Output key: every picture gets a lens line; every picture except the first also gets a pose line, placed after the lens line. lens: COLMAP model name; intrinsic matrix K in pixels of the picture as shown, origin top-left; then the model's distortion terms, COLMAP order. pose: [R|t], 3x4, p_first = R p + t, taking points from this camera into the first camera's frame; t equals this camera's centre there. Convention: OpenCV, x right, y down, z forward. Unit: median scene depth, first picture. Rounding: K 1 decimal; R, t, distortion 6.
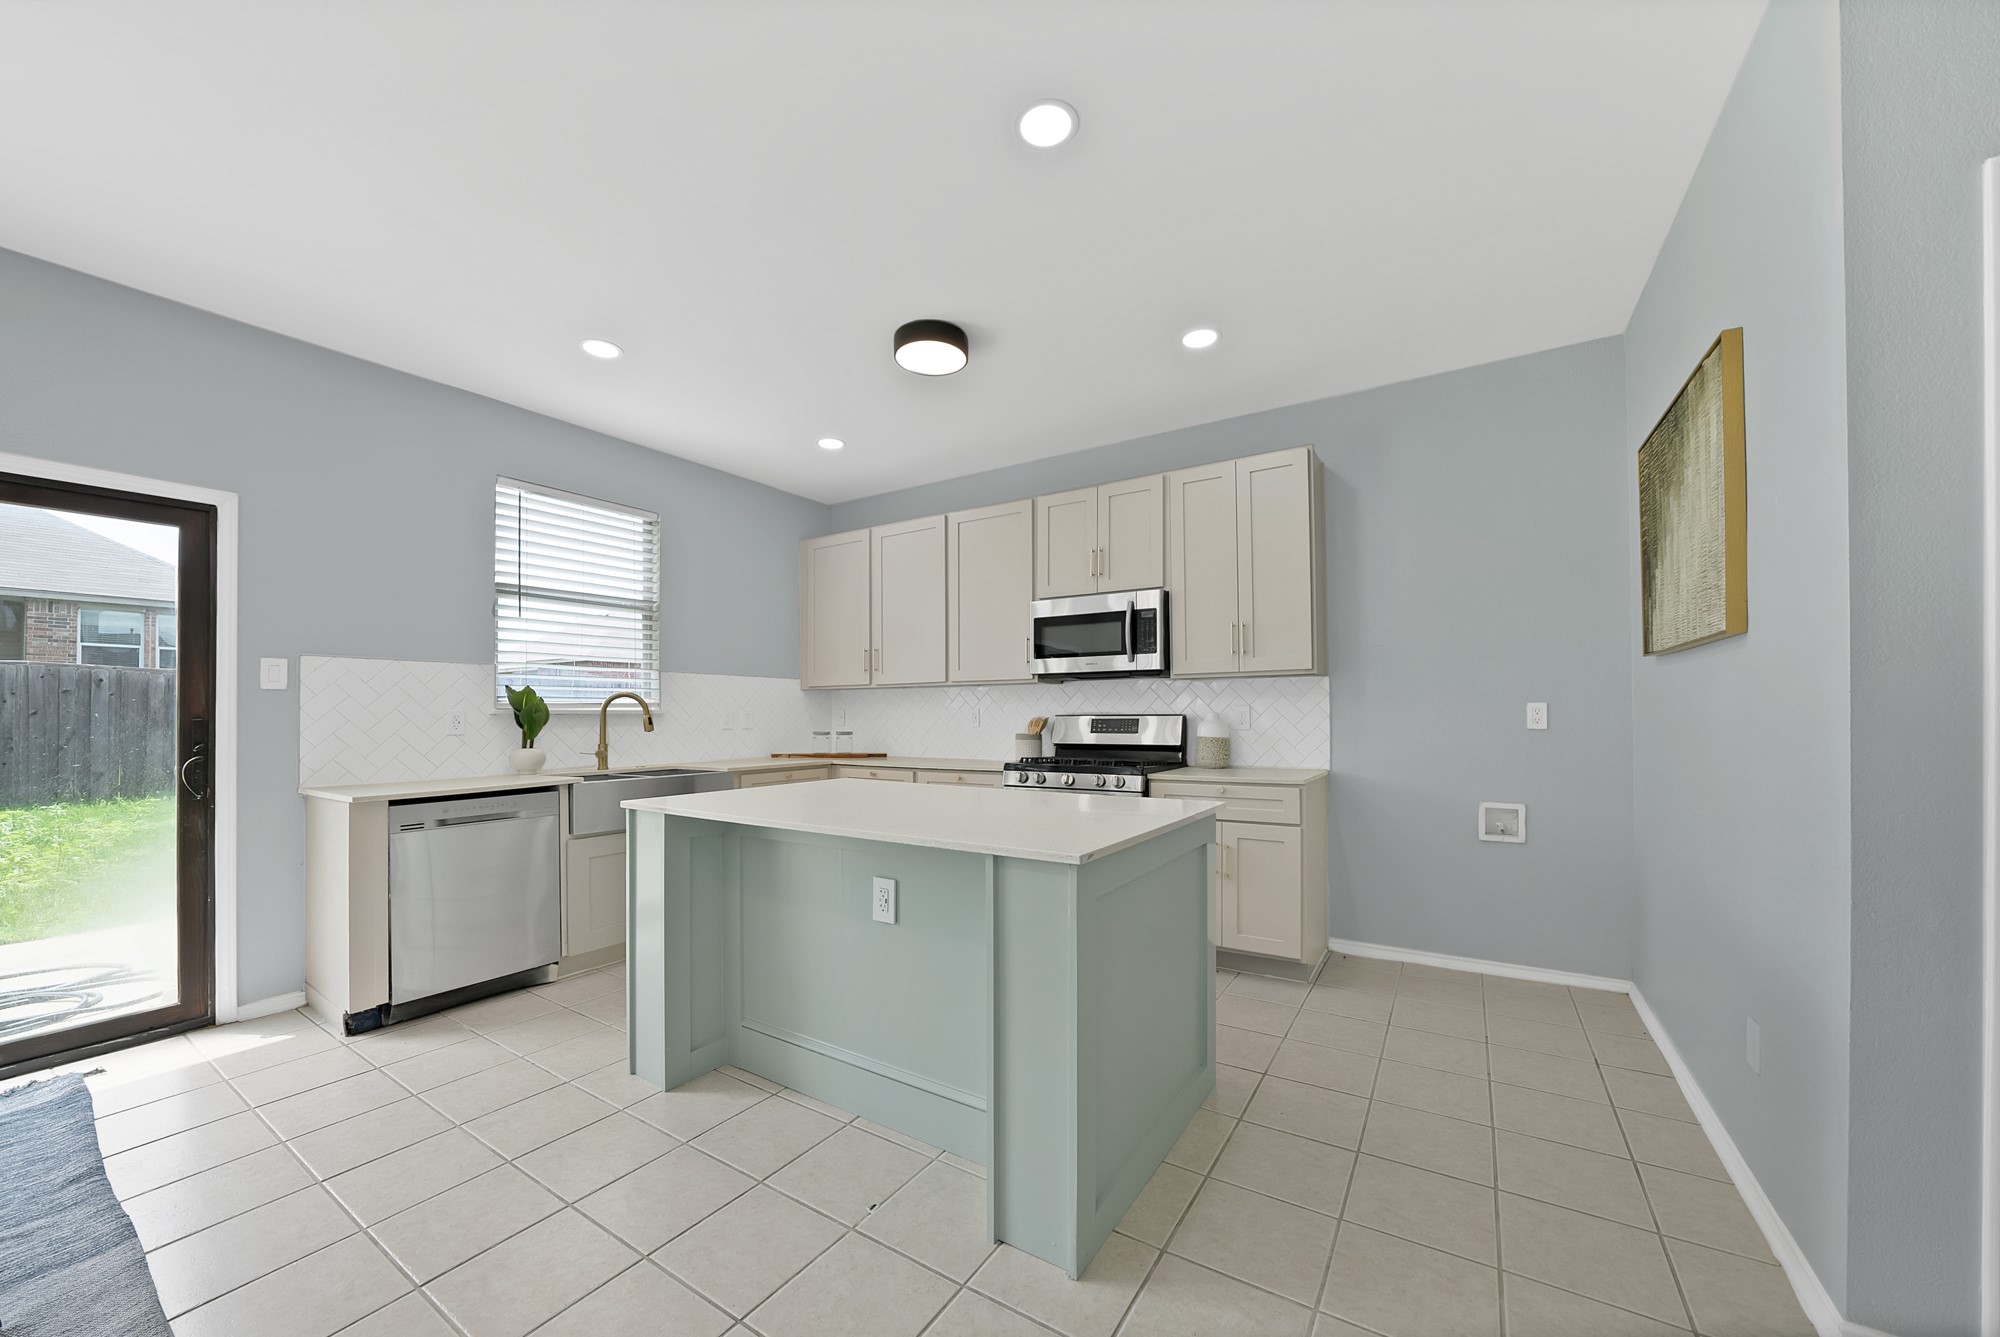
lens RADIAL K [[749.4, 0, 952.8], [0, 749.4, 706.7], [0, 0, 1]] dist [-0.011083, 0.000060]
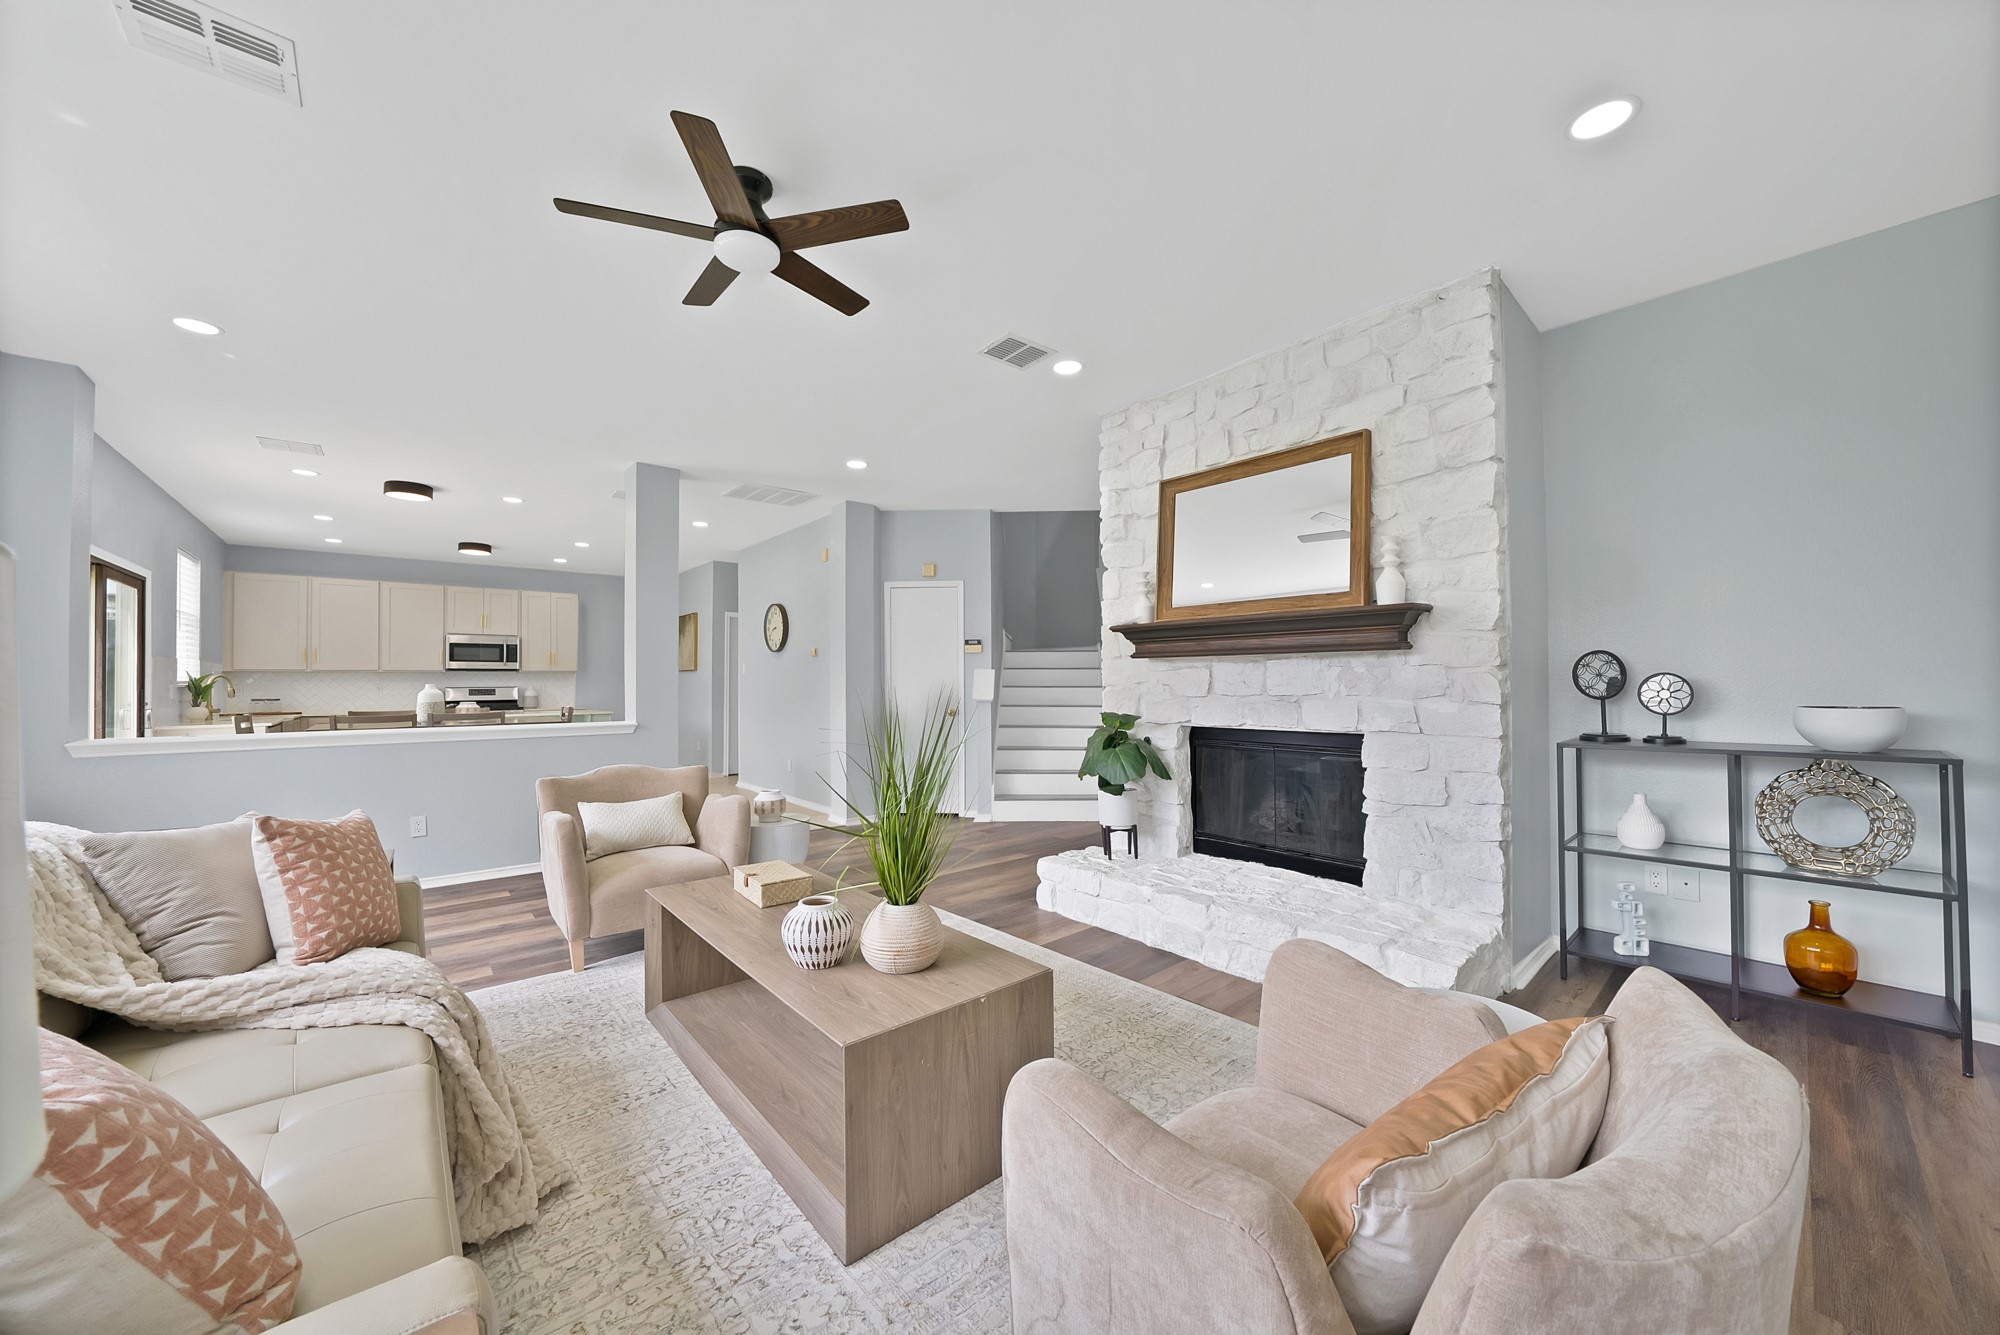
lens RADIAL K [[712.4, 0, 995.3], [0, 712.4, 674.0], [0, 0, 1]] dist [-0.032721, 0.000039]
pose [[0.255562, 0.013676, 0.966696, -1.546690], [-0.001877, 0.999905, -0.013649, -0.003550], [-0.966791, 0.001674, 0.255564, -1.122334]]
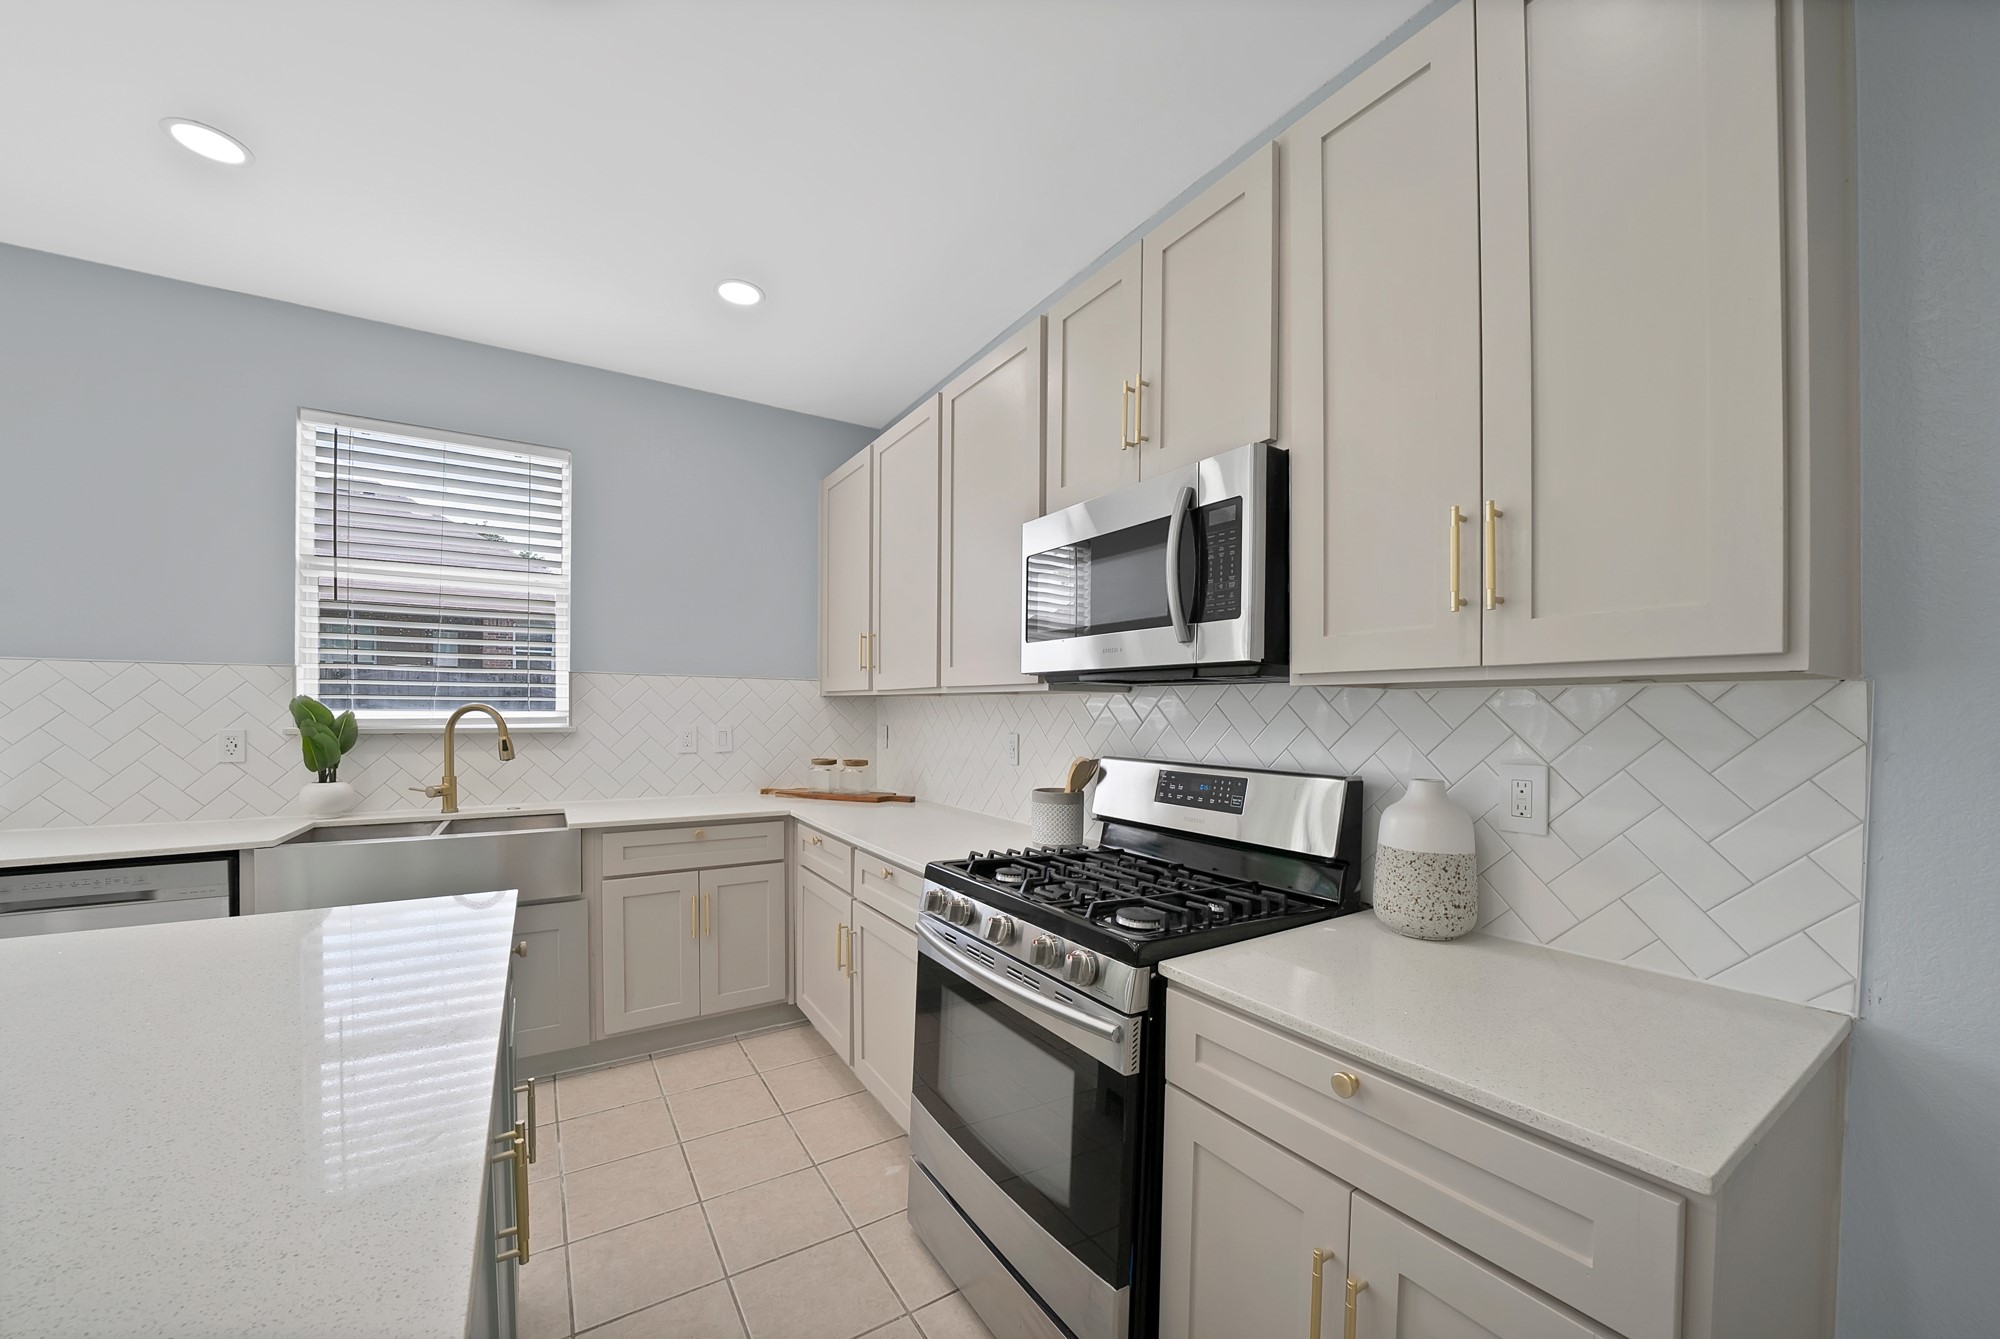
lens RADIAL K [[736.4, 0, 998.2], [0, 736.4, 712.9], [0, 0, 1]] dist [-0.017414, 0.000006]
pose [[0.921454, 0.015863, -0.388163, 0.295090], [-0.008822, 0.999763, 0.019913, -0.029602], [0.388387, -0.014925, 0.921375, 0.598821]]
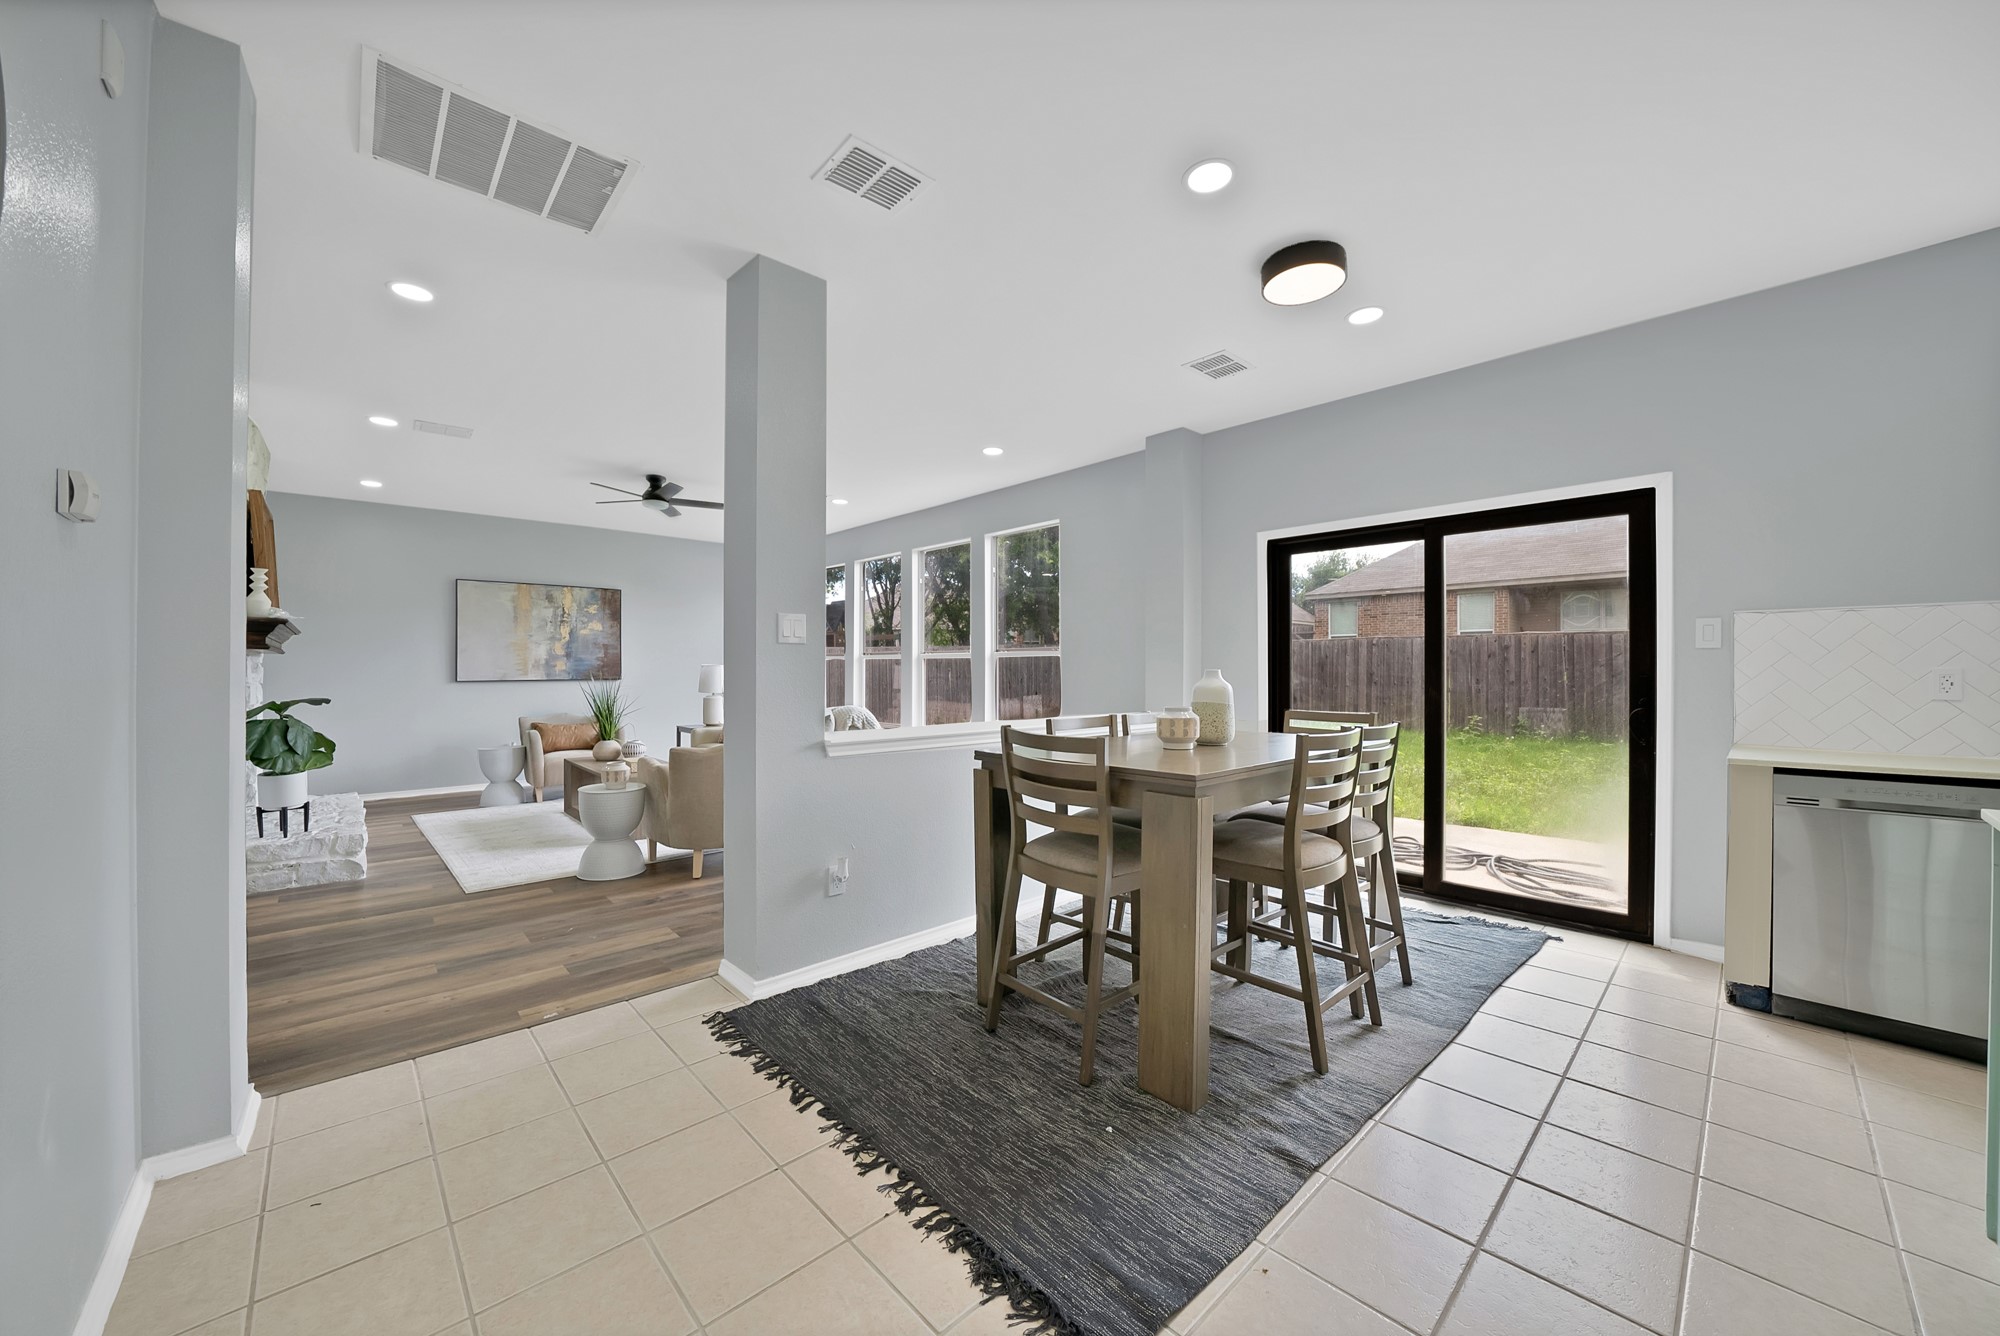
lens RADIAL K [[717.8, 0, 1002.0], [0, 717.8, 673.2], [0, 0, 1]] dist [-0.013880, 0.000016]
pose [[-0.204493, 0.006670, -0.978845, 0.198388], [0.009123, 0.999946, 0.004908, -0.001487], [0.978825, -0.007926, -0.204543, 0.181967]]
